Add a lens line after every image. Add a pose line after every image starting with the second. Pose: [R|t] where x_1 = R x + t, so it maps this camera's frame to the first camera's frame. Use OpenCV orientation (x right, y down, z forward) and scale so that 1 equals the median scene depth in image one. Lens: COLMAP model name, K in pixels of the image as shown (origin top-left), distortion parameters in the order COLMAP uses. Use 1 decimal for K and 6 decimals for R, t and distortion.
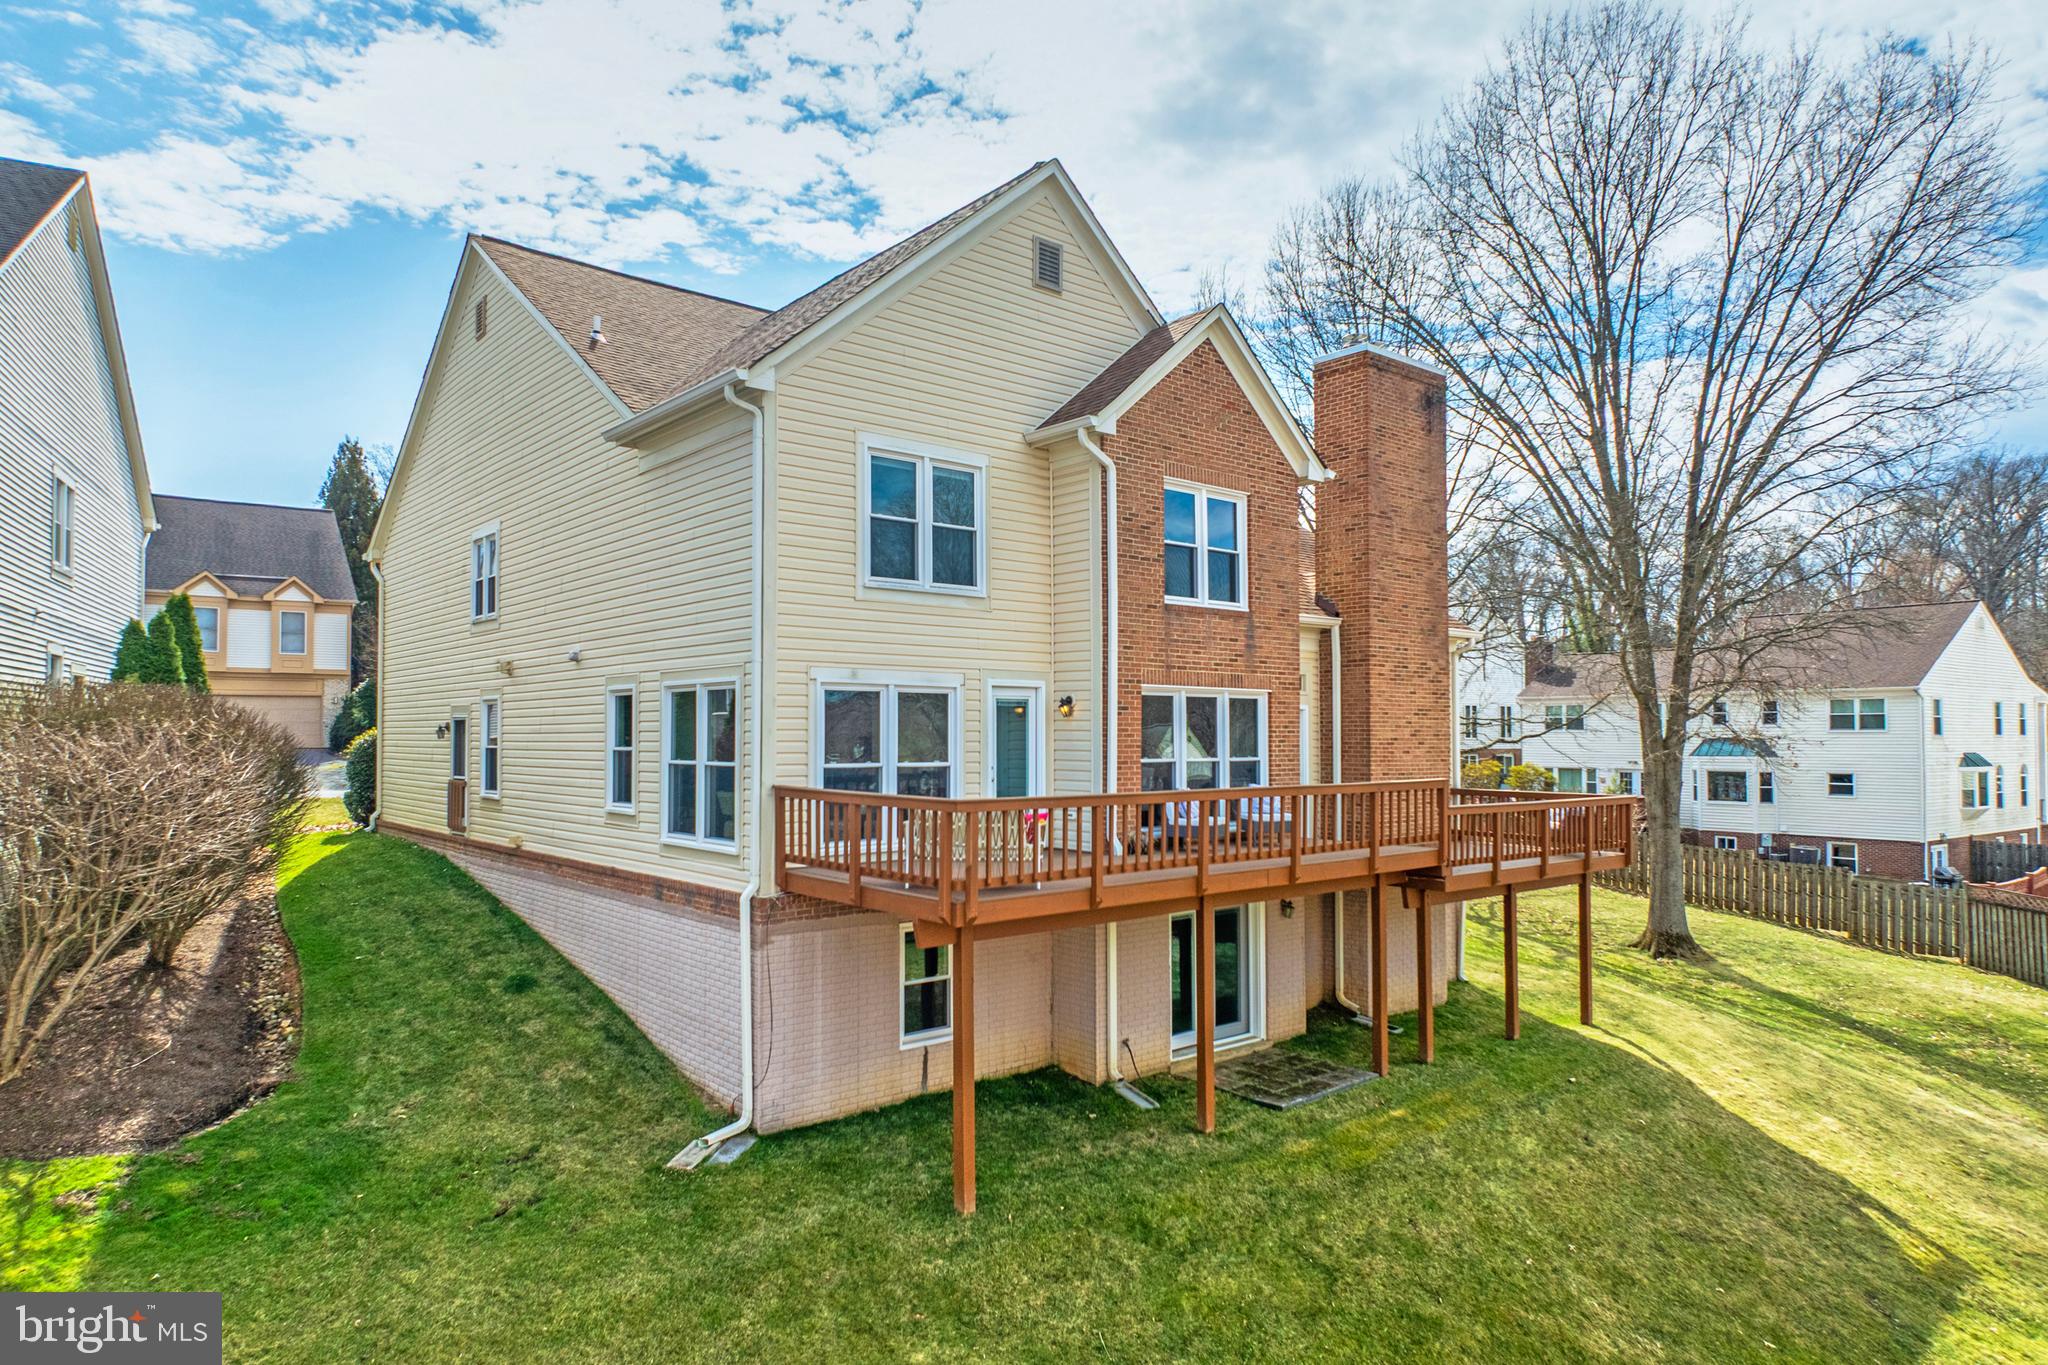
lens RADIAL K [[1230.7, 0, 1027.3], [0, 1230.7, 733.0], [0, 0, 1]] dist [-0.000076, 0.001425]
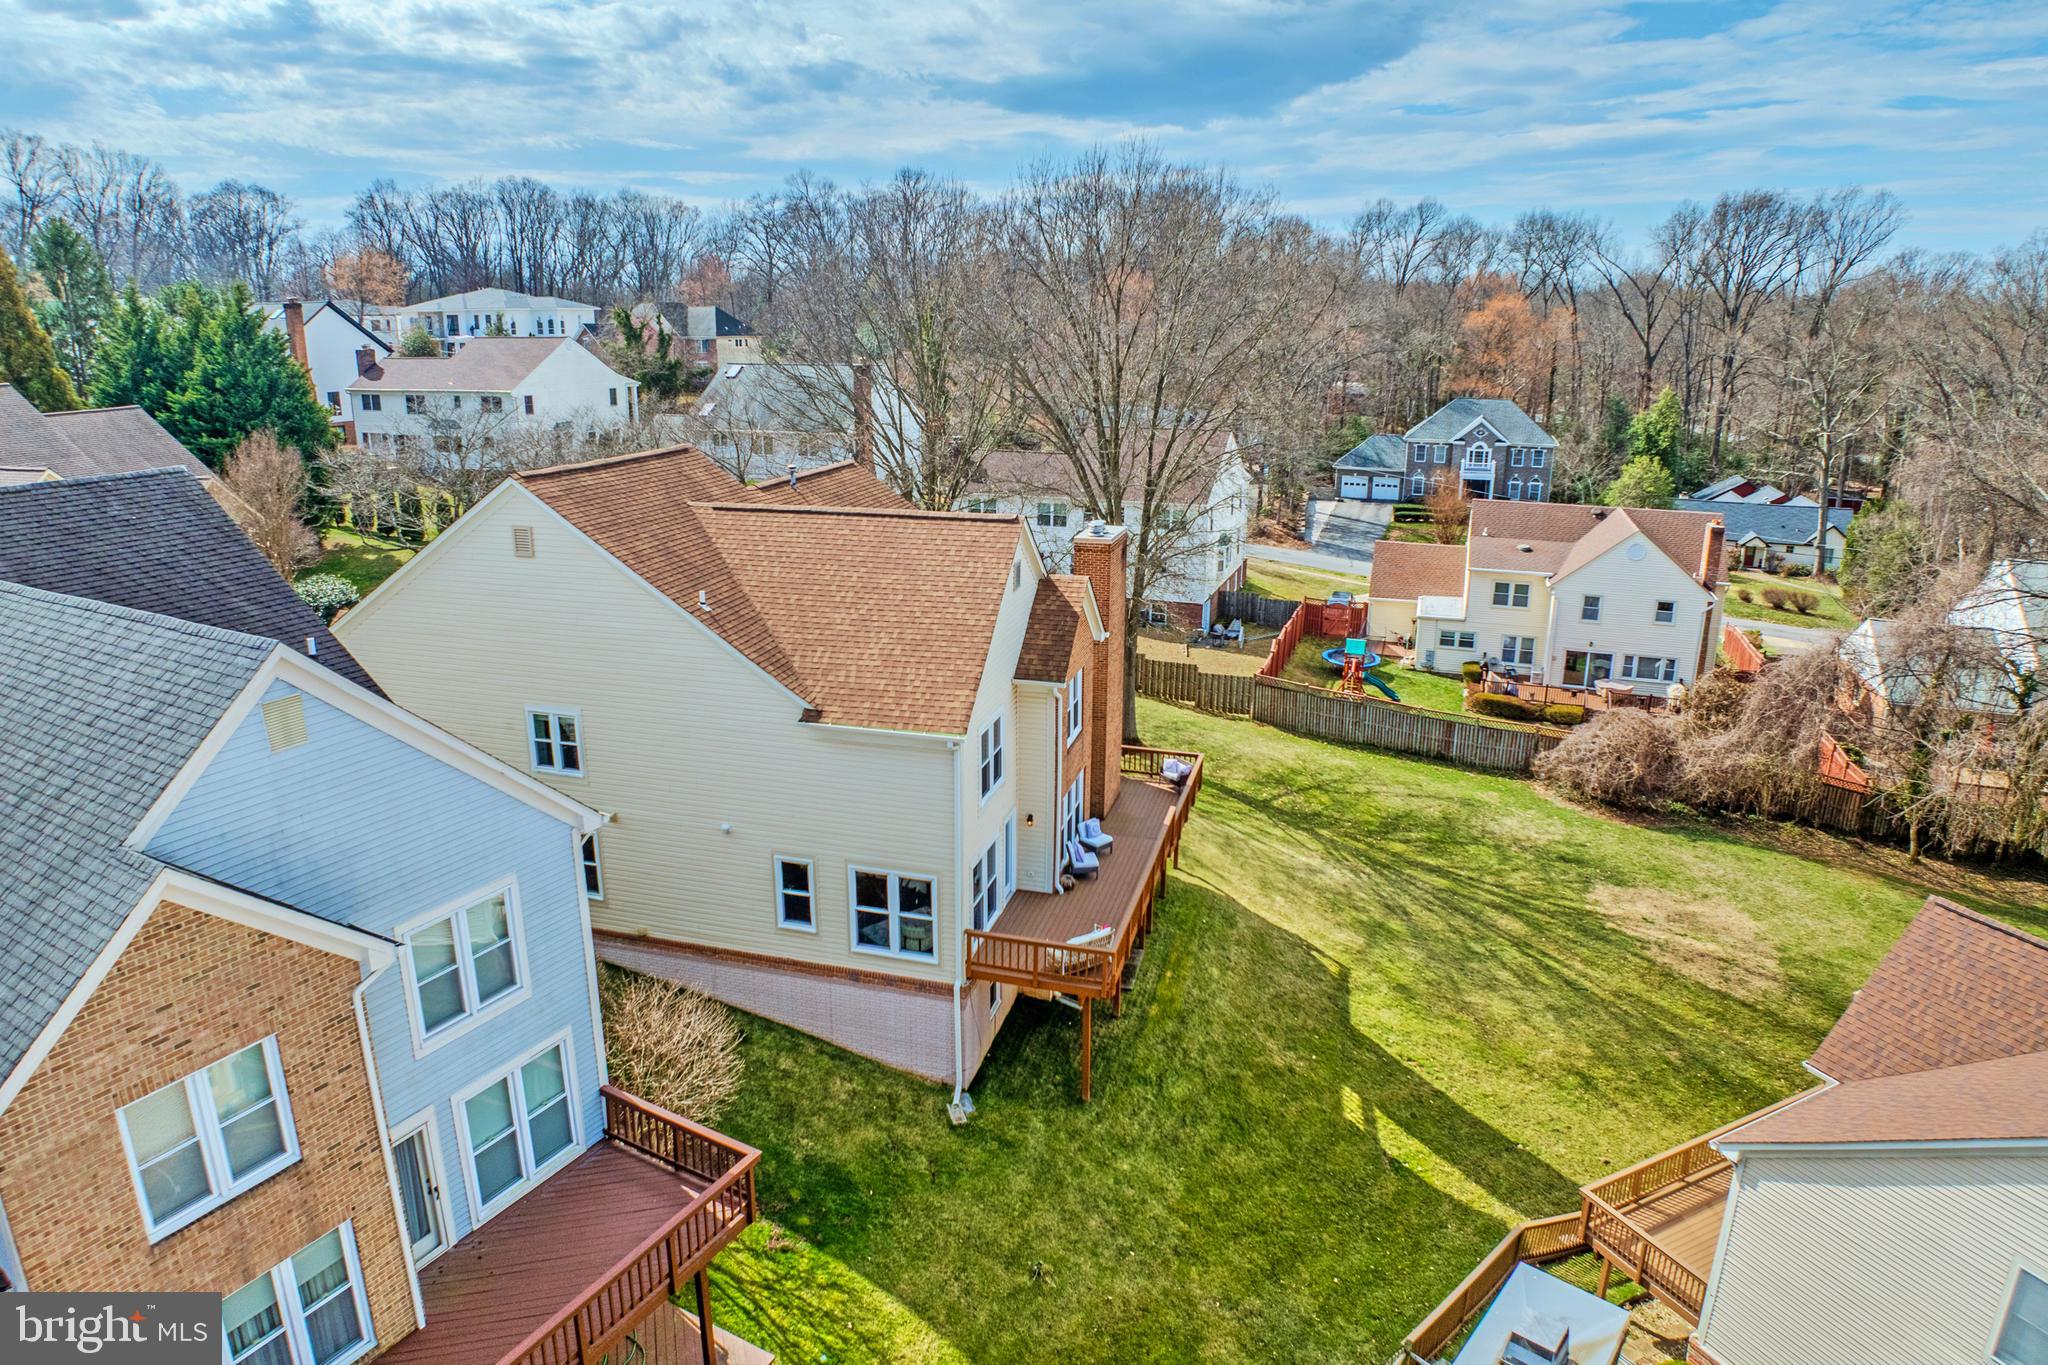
lens RADIAL K [[1240.5, 0, 1024.0], [0, 1240.5, 682.5], [0, 0, 1]] dist [-0.054359, -0.000219]
pose [[0.833246, -0.161536, 0.528779, -0.973996], [-0.003394, 0.954857, 0.297047, -0.809581], [-0.552892, -0.249308, 0.795082, -0.444443]]
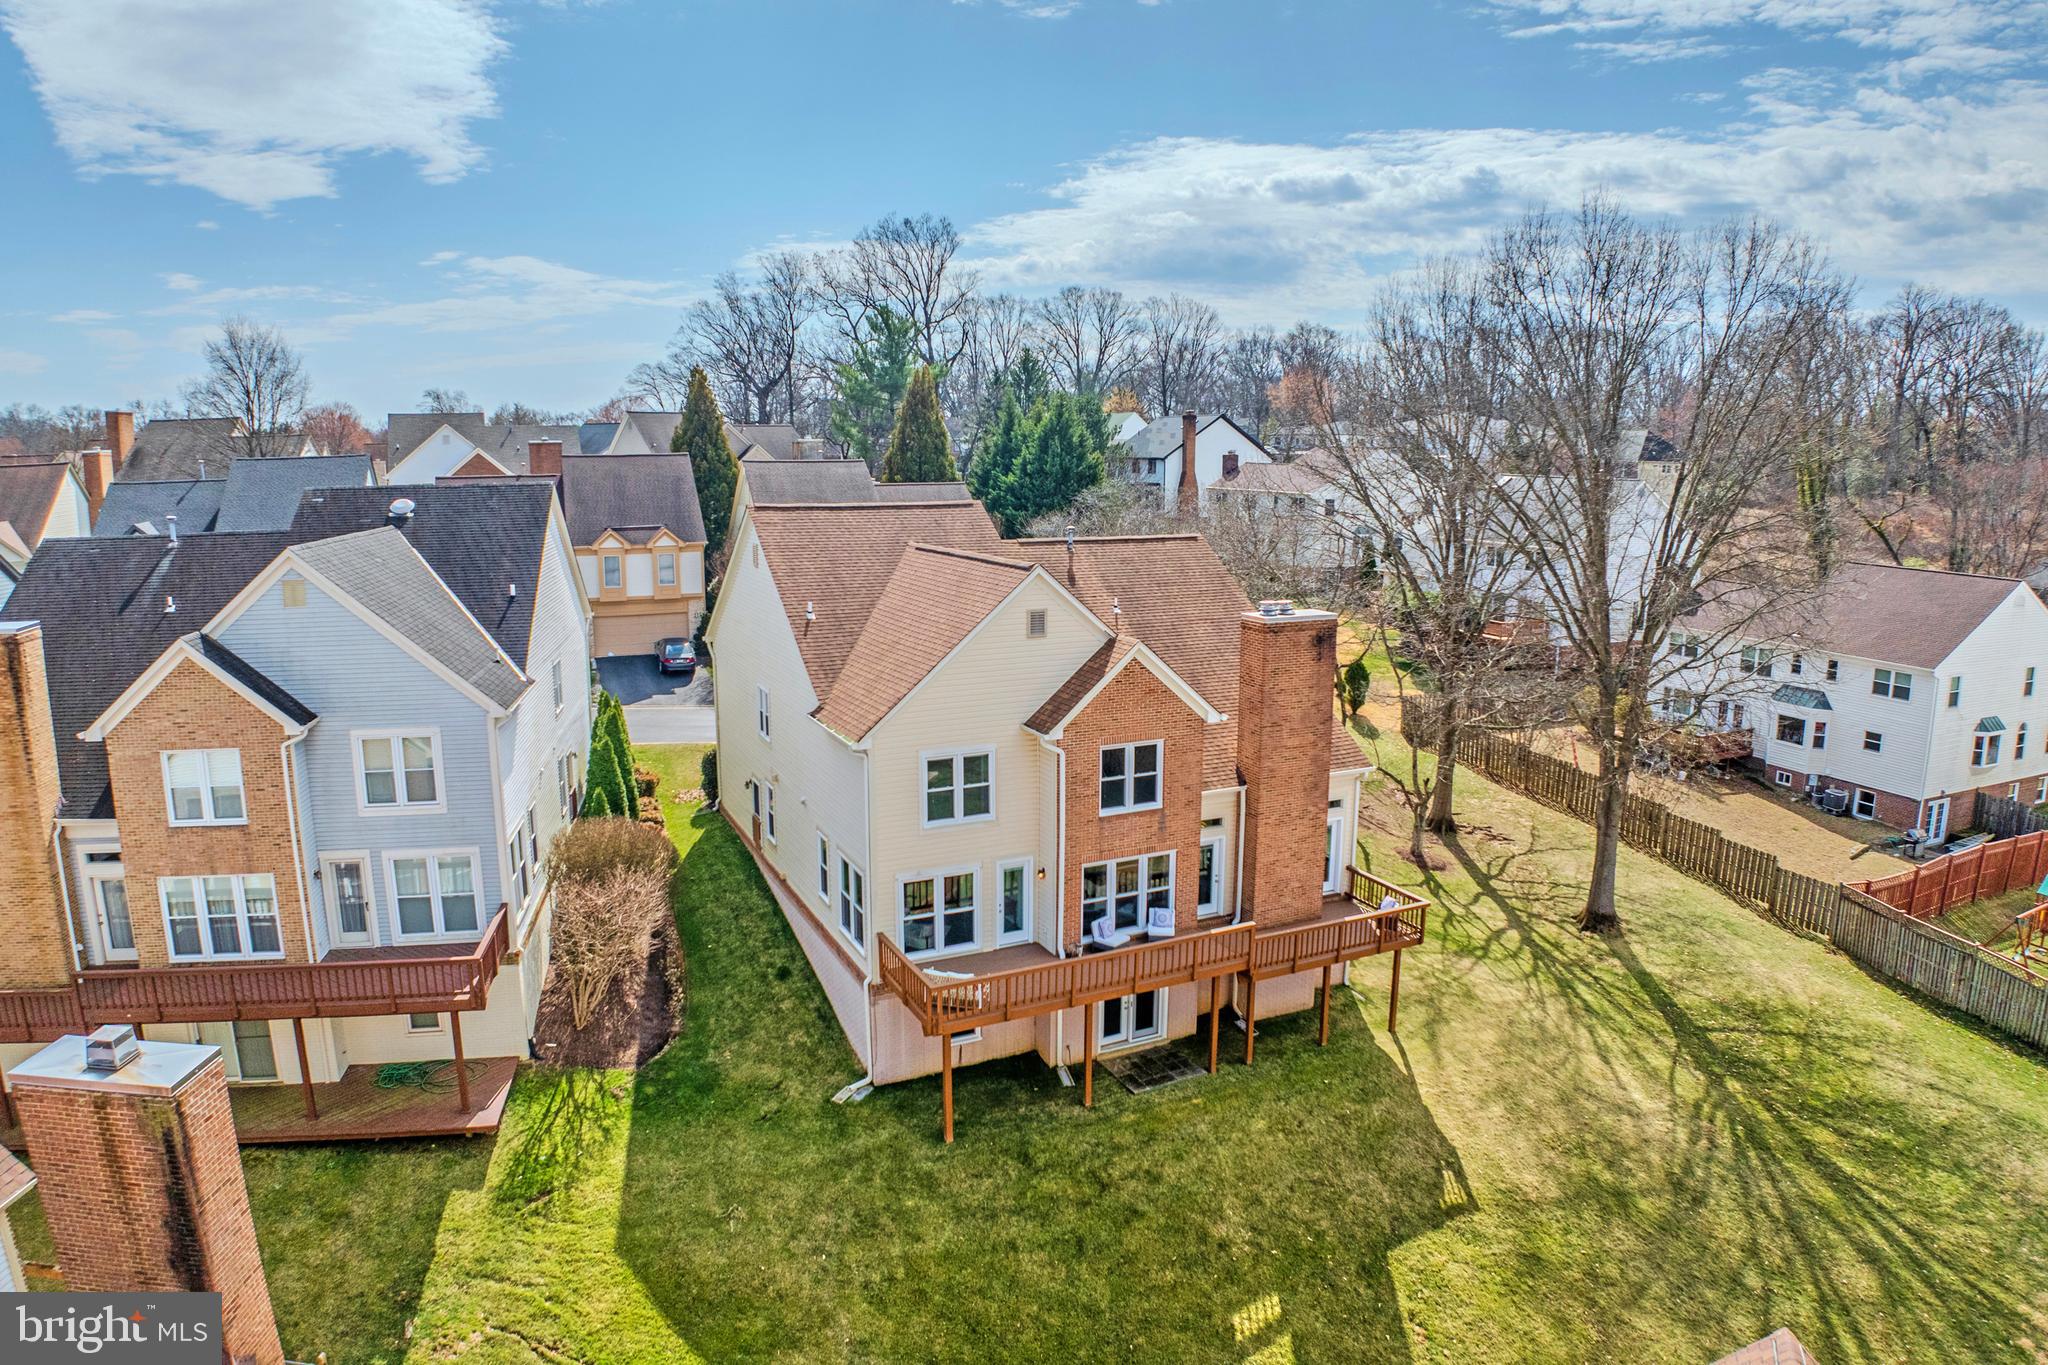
lens RADIAL K [[1263.3, 0, 1024.0], [0, 1263.3, 682.5], [0, 0, 1]] dist [-0.130596, 0.006025]
pose [[0.964524, 0.041608, -0.260696, 0.509030], [0.009518, 0.981379, 0.191845, -0.696215], [0.263824, -0.187520, 0.946168, -0.773921]]
